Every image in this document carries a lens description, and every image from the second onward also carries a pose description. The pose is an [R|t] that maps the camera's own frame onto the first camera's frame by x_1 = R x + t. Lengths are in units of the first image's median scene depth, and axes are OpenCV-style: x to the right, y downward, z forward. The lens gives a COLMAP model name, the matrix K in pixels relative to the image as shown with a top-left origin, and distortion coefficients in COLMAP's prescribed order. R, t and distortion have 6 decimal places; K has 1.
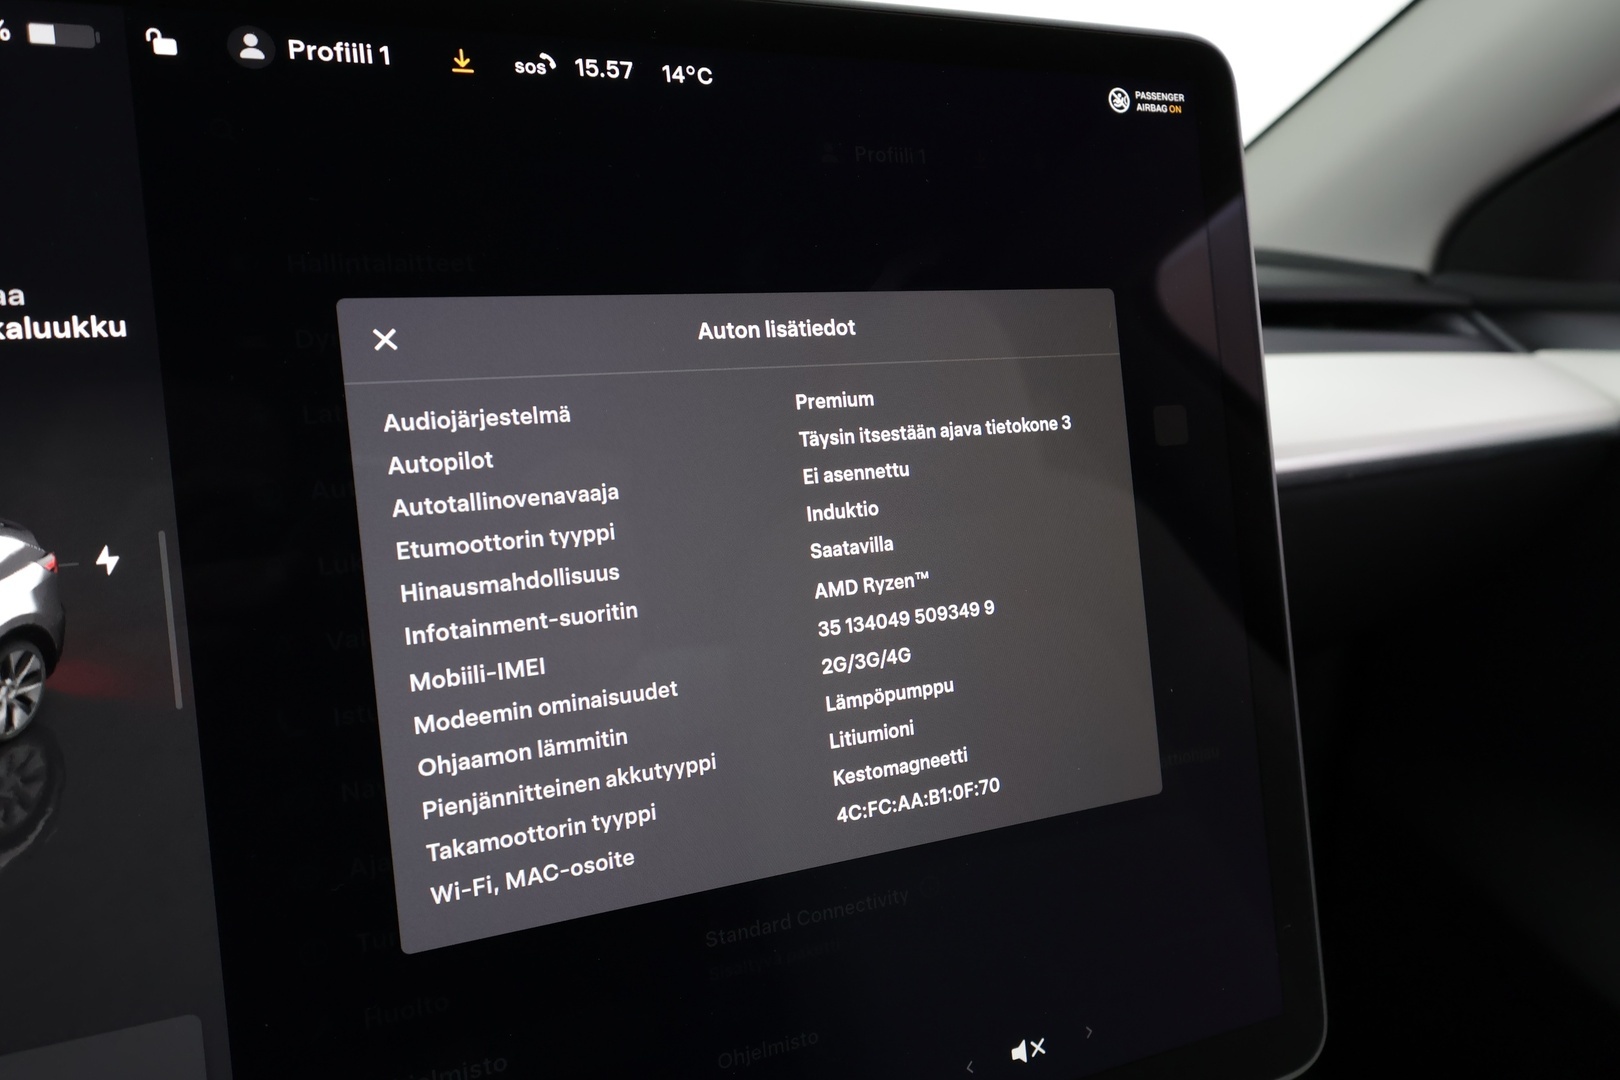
lens RADIAL K [[1100.9, 0, 813.4], [0, 1100.9, 543.2], [0, 0, 1]] dist [0.011785, 0.000603]
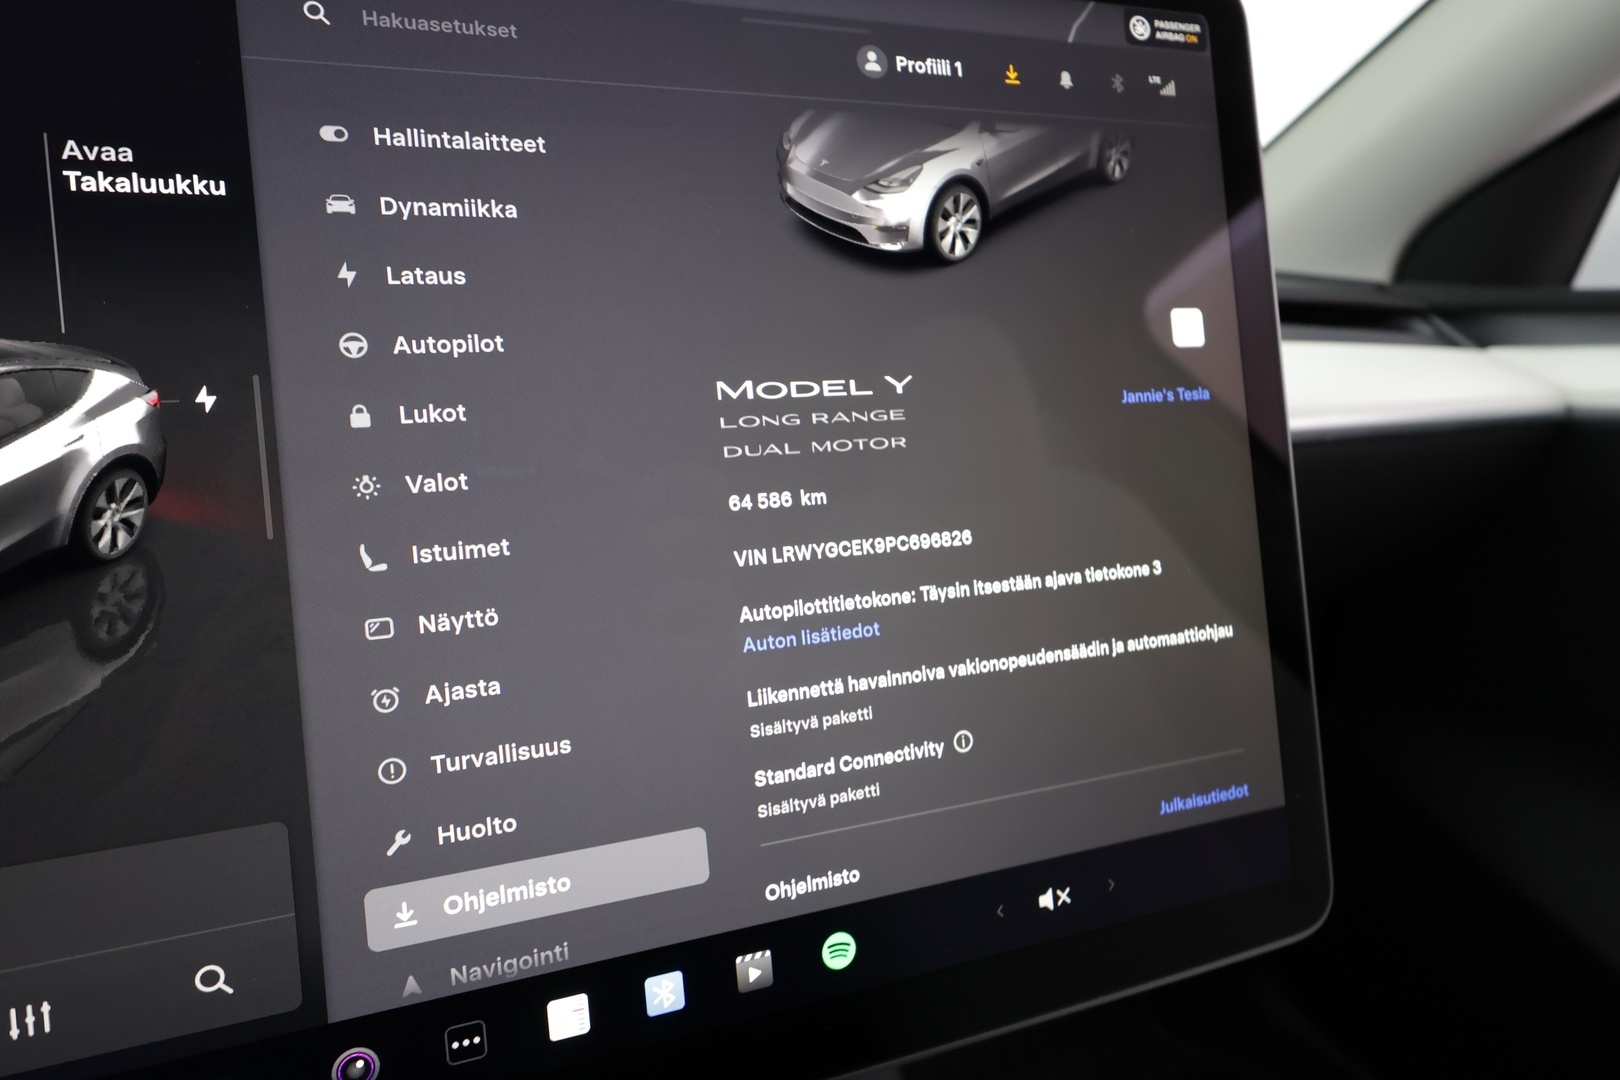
lens RADIAL K [[904.2, 0, 811.5], [0, 904.2, 540.8], [0, 0, 1]] dist [0.007111, 0.001249]
pose [[0.998944, 0.004258, -0.045756, -0.003214], [-0.004690, 0.999945, -0.009350, 0.138519], [0.045714, 0.009554, 0.998909, 0.121419]]
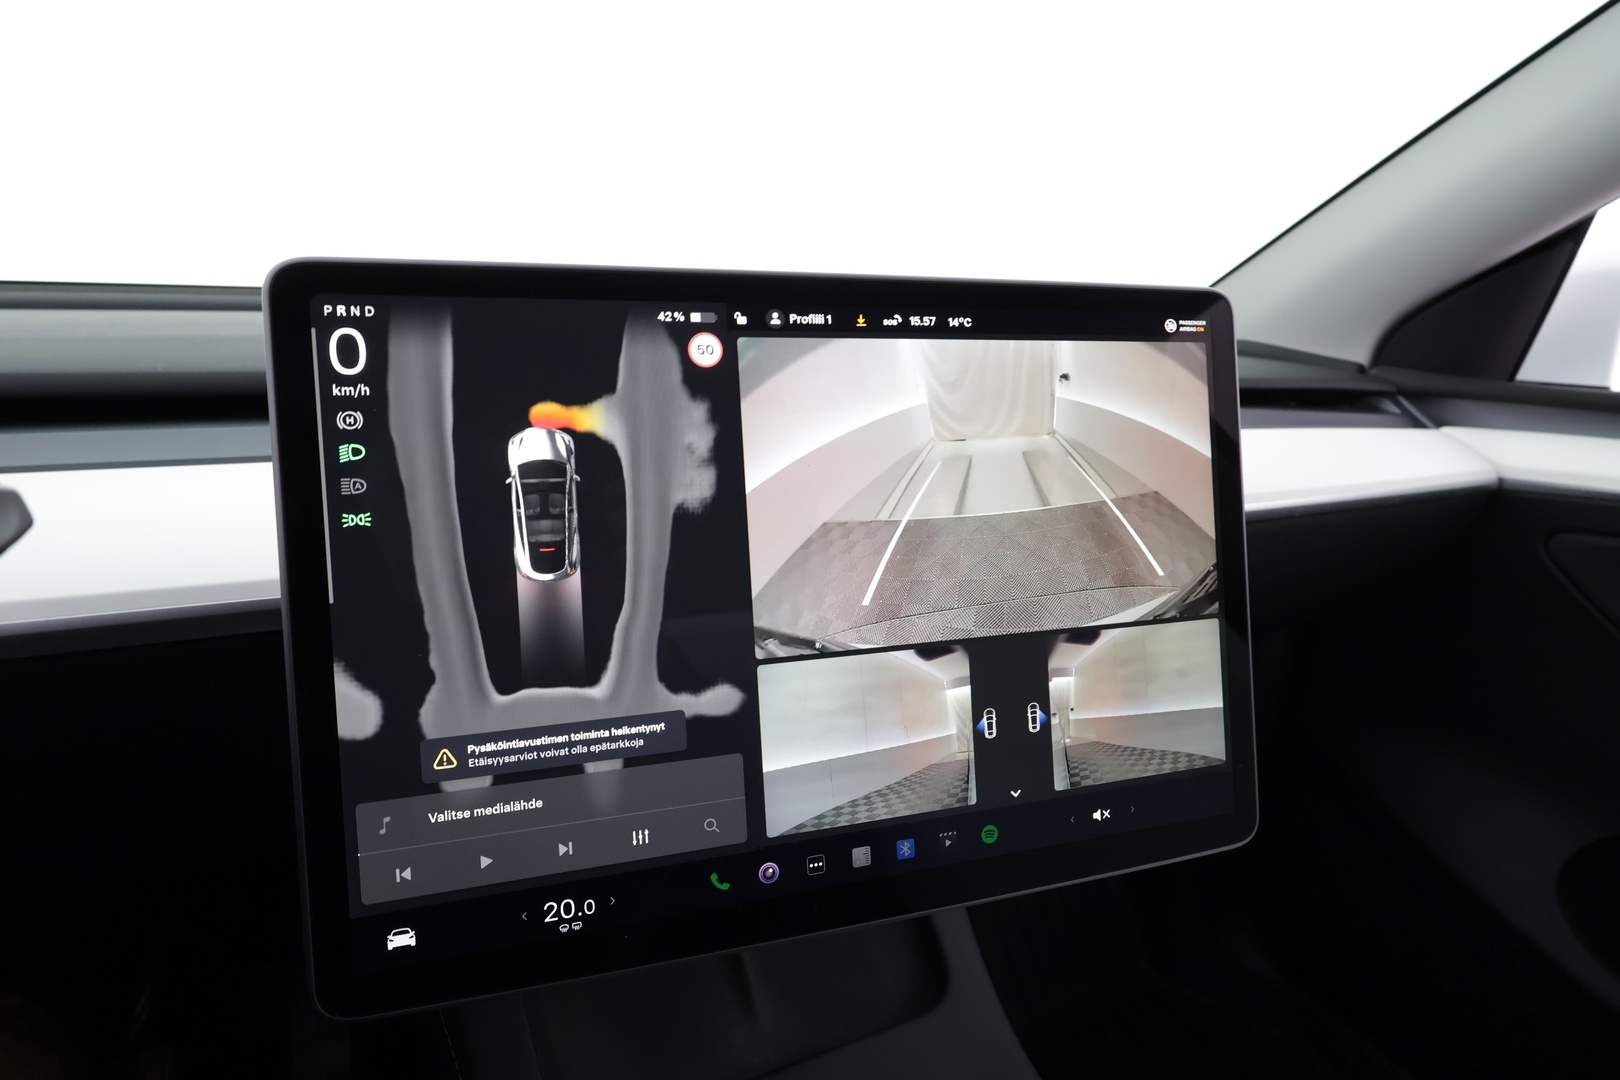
lens RADIAL K [[904.2, 0, 813.1], [0, 904.2, 542.5], [0, 0, 1]] dist [0.007111, 0.001249]
pose [[0.997757, 0.043561, -0.050836, -0.295847], [-0.042838, 0.998966, 0.015228, -0.032264], [0.051447, -0.013016, 0.998591, -0.725585]]
